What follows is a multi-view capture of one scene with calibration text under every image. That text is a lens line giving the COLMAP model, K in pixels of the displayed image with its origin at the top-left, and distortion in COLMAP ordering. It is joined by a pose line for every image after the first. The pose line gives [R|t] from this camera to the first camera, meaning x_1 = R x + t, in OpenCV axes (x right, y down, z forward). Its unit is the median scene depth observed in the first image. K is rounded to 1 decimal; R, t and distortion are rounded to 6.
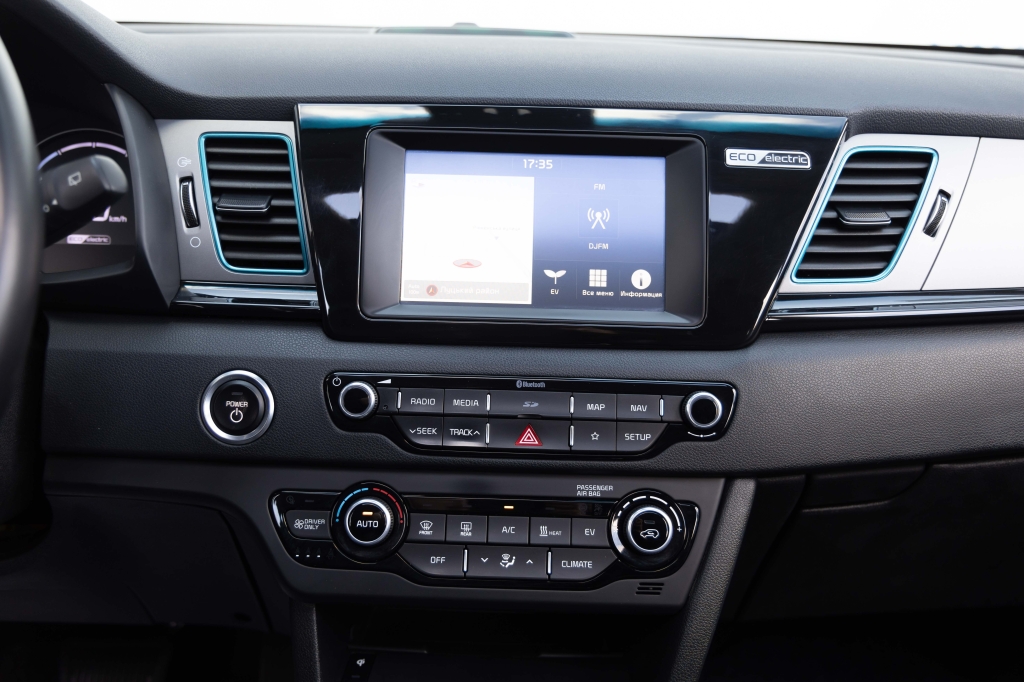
lens RADIAL K [[964.5, 0, 520.0], [0, 964.5, 338.1], [0, 0, 1]] dist [-0.023261, 0.000000]
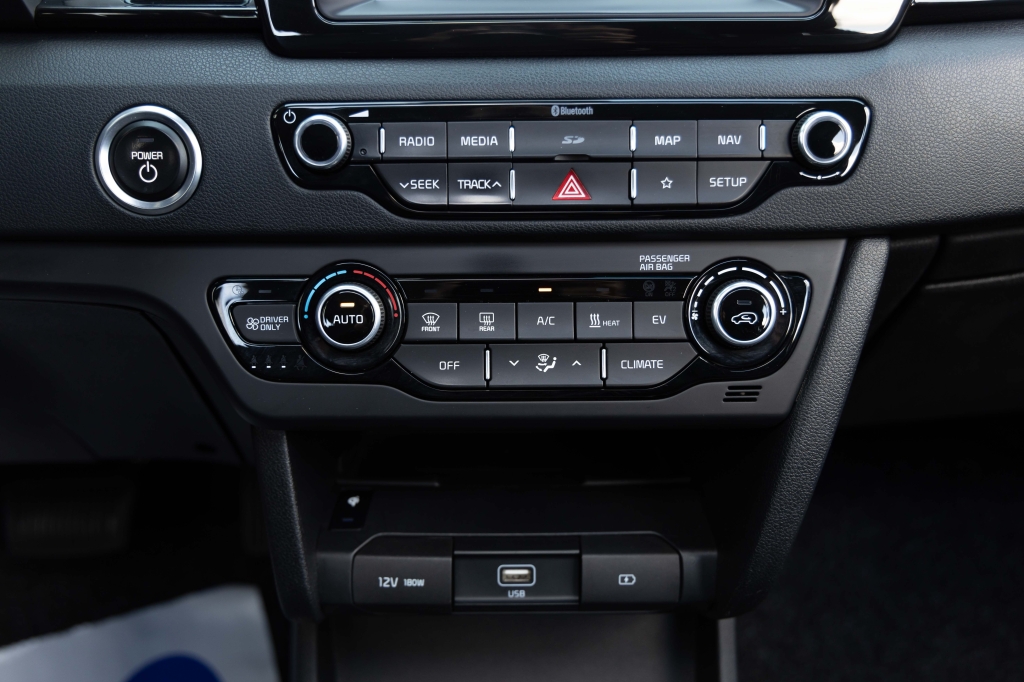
lens RADIAL K [[964.5, 0, 512.3], [0, 964.5, 346.9], [0, 0, 1]] dist [-0.023261, 0.000000]
pose [[0.999329, -0.036578, -0.001829, -0.036276], [0.036225, 0.979838, 0.196483, 0.076517], [-0.005395, -0.196417, 0.980506, 0.294422]]
